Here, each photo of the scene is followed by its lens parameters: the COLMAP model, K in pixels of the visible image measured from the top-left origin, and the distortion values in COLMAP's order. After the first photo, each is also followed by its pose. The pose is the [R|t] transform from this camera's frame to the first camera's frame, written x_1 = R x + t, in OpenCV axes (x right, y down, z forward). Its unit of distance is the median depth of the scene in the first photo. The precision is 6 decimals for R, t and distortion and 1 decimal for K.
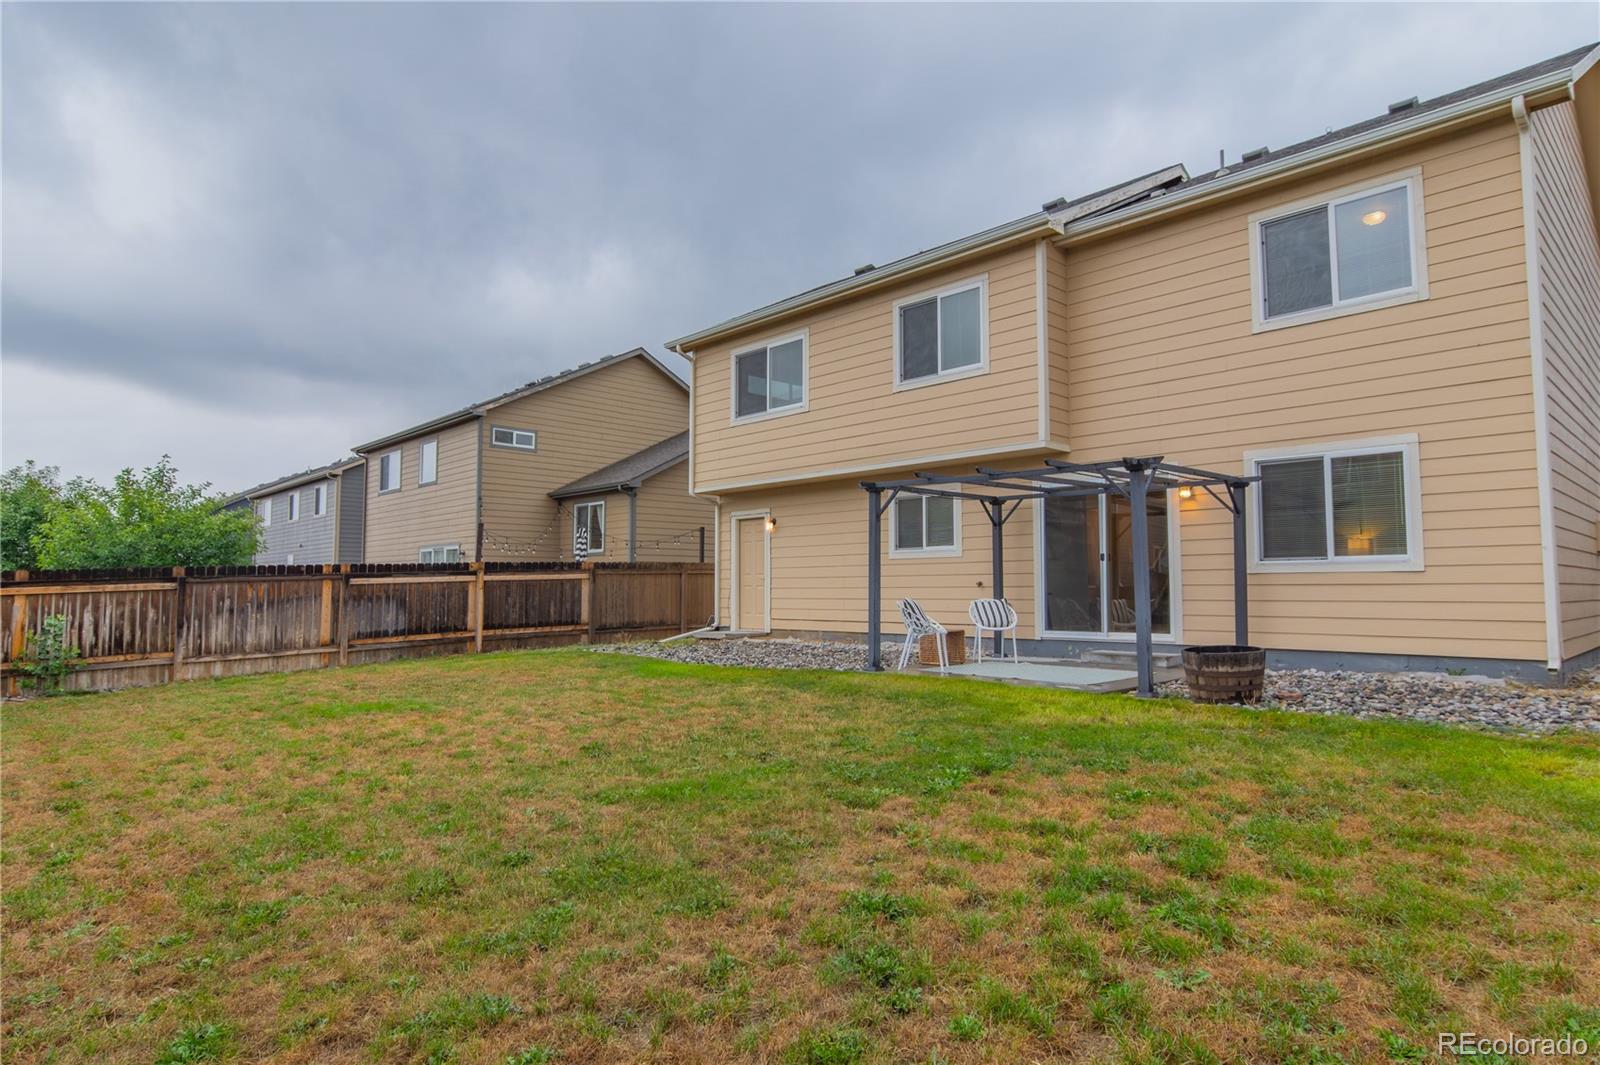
lens RADIAL K [[874.0, 0, 800.6], [0, 874.0, 538.9], [0, 0, 1]] dist [-0.007682, 0.005509]
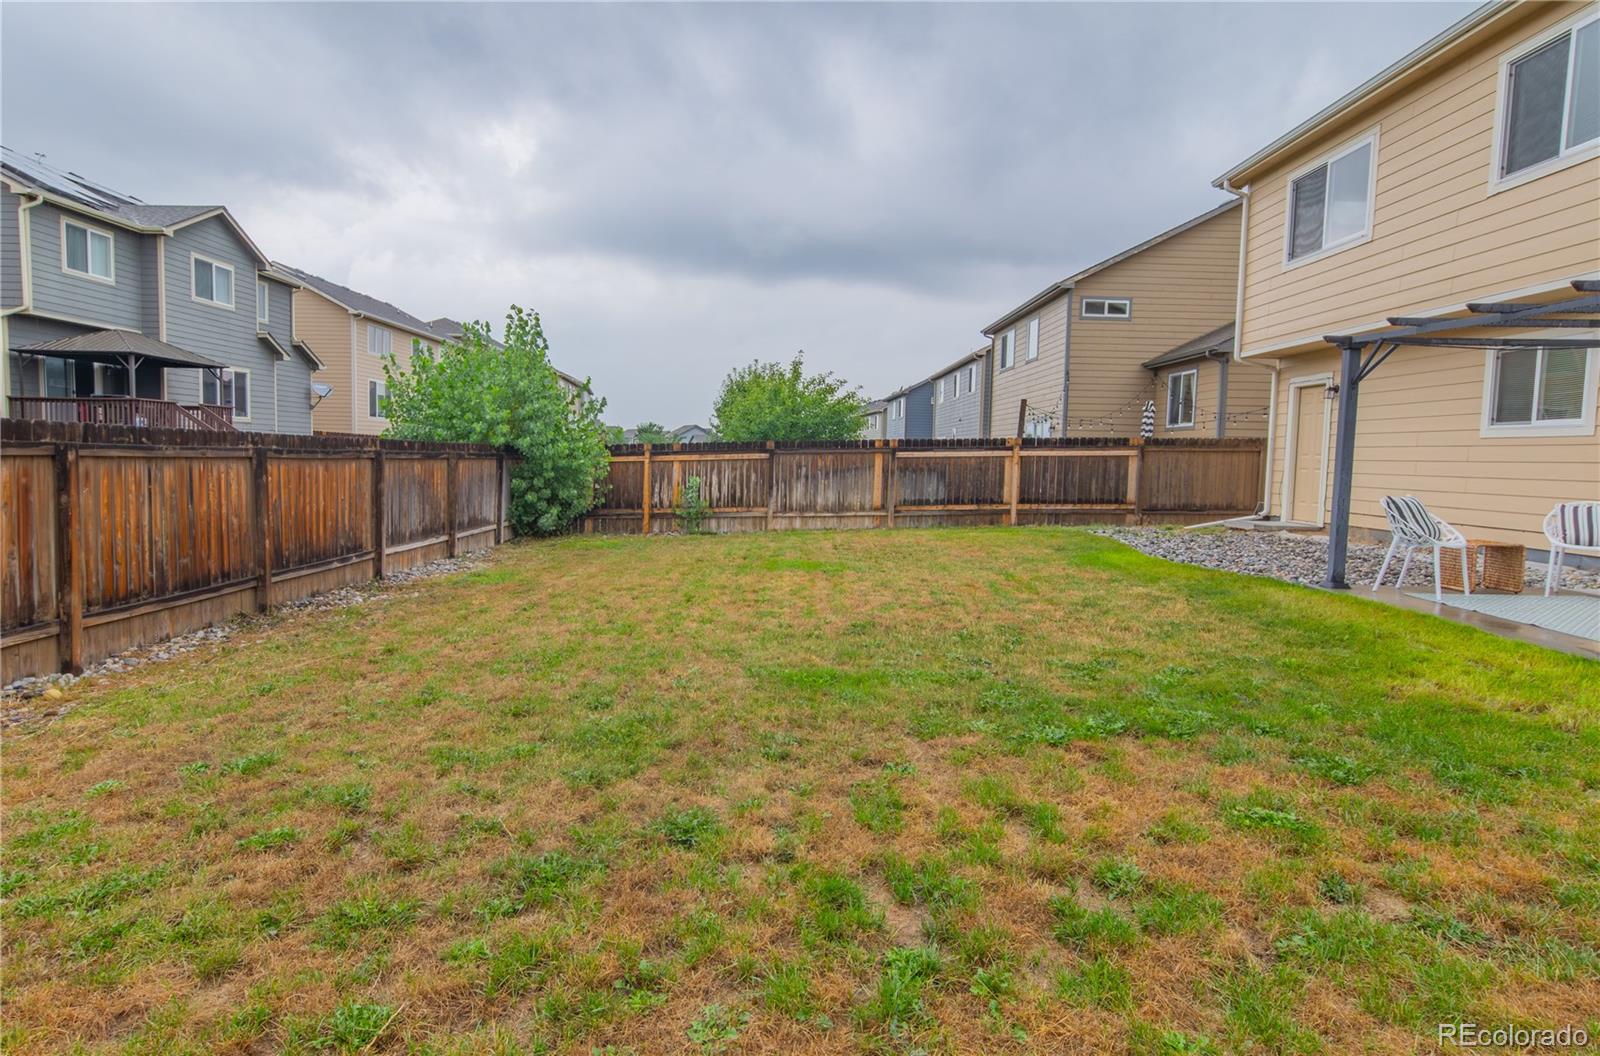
lens RADIAL K [[864.7, 0, 796.6], [0, 864.7, 516.4], [0, 0, 1]] dist [-0.003237, 0.003969]
pose [[0.728719, 0.067016, -0.681526, 0.149191], [0.016319, 0.993218, 0.115114, -0.002886], [0.684618, -0.095008, 0.722684, 0.084701]]
